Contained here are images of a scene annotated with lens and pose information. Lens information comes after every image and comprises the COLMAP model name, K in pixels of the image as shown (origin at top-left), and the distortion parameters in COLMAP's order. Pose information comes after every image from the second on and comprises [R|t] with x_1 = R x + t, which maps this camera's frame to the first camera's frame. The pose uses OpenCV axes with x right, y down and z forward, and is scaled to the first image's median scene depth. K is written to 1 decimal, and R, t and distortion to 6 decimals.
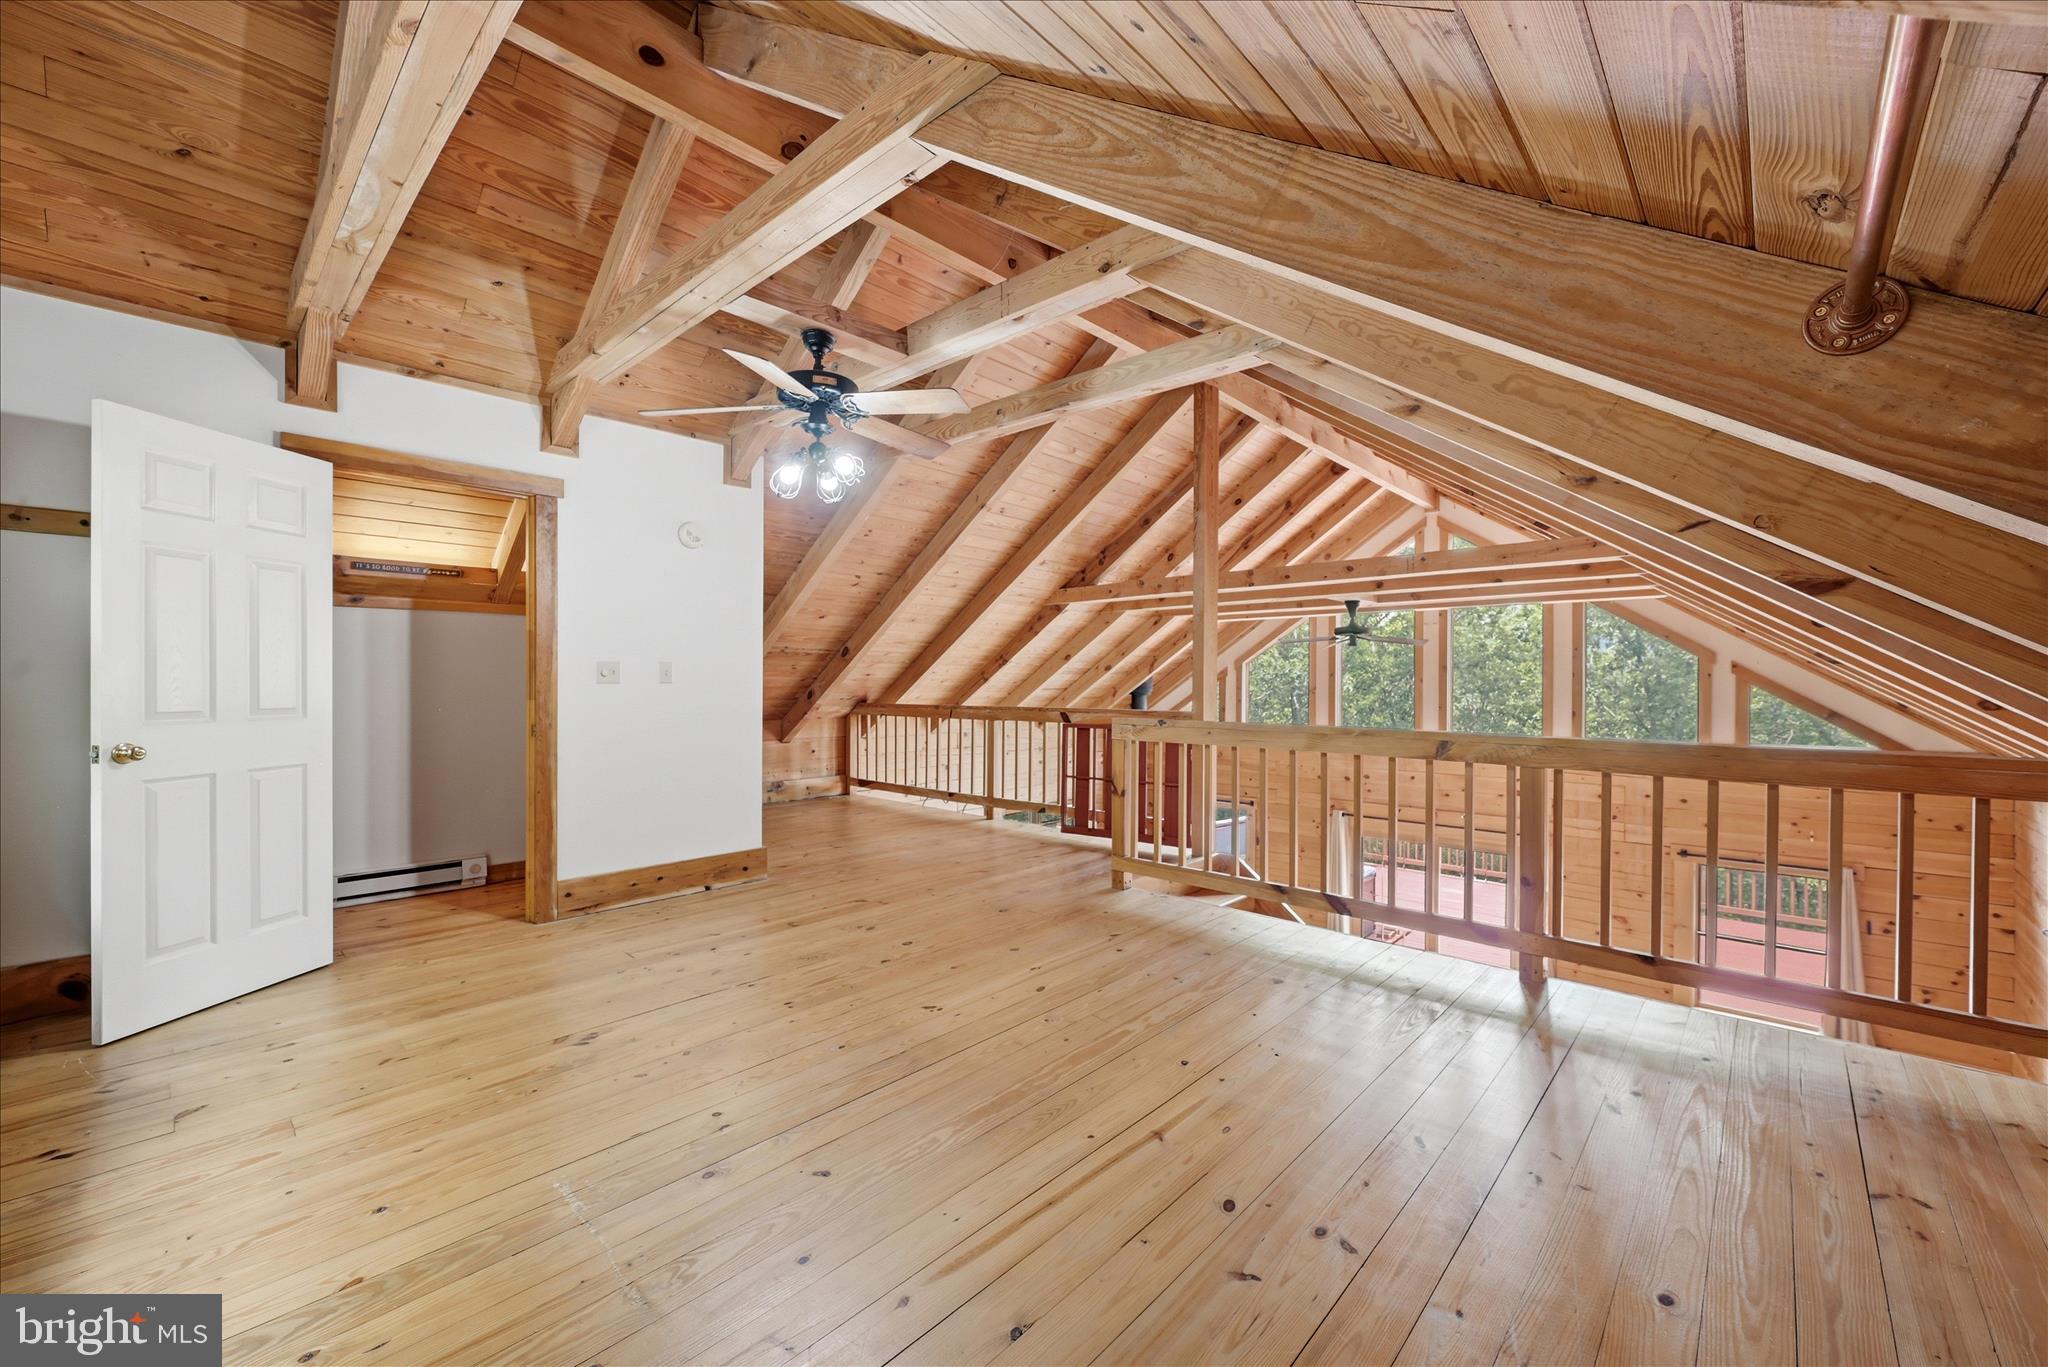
lens RADIAL K [[819.6, 0, 1046.3], [0, 819.6, 675.3], [0, 0, 1]] dist [-0.000043, -0.000390]
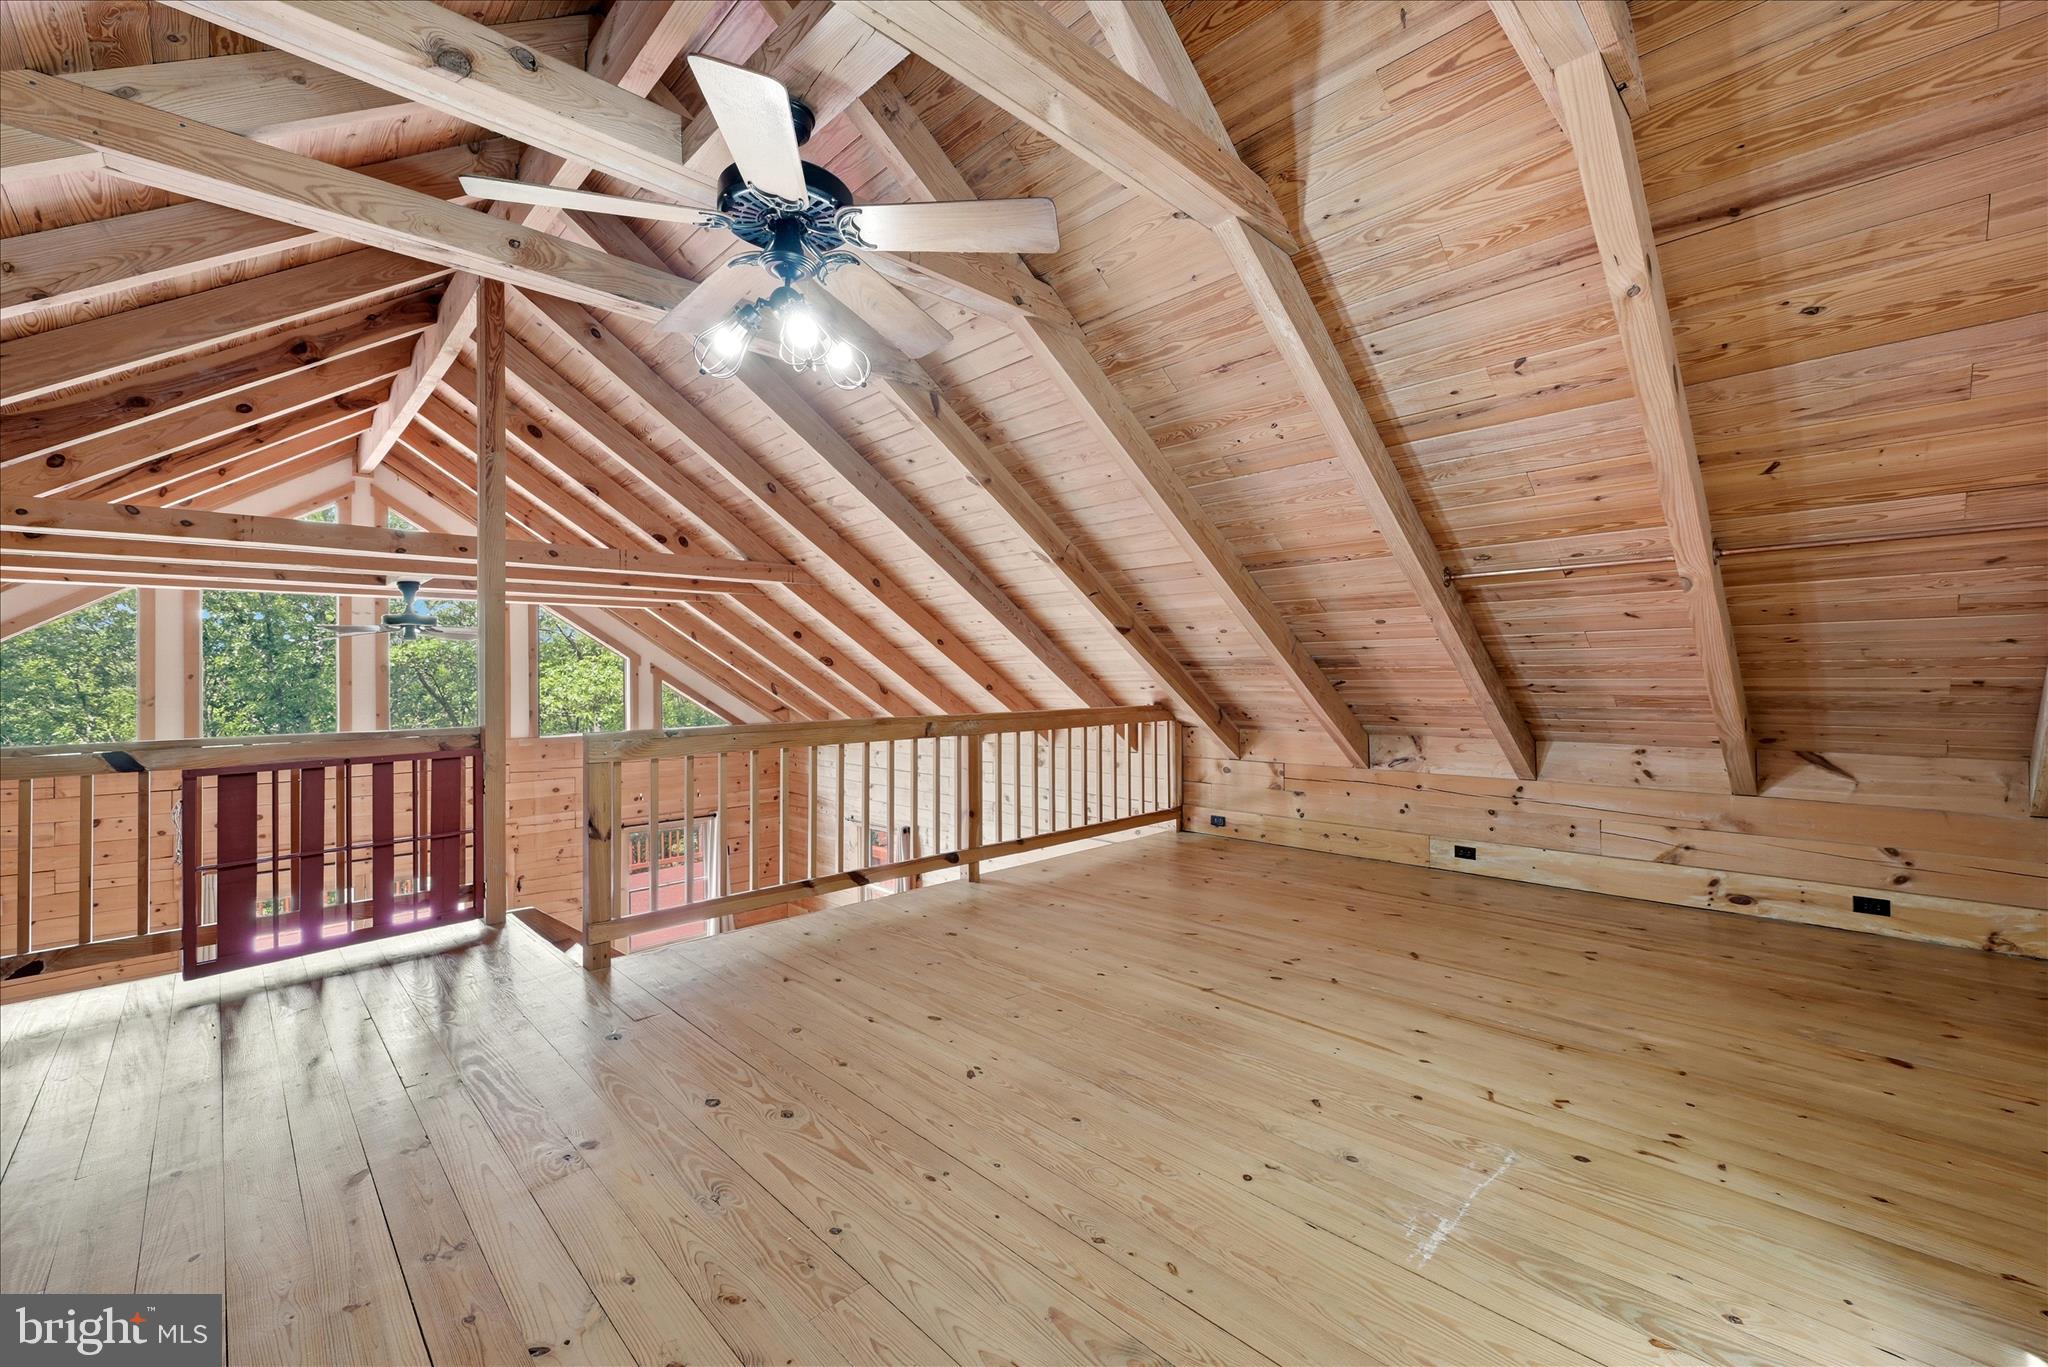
lens RADIAL K [[819.6, 0, 1046.3], [0, 819.6, 675.3], [0, 0, 1]] dist [-0.000043, -0.000390]
pose [[0.055672, -0.005574, 0.998434, -0.784380], [0.008997, 0.999947, 0.005081, 0.000325], [-0.998409, 0.008700, 0.055719, 0.714475]]
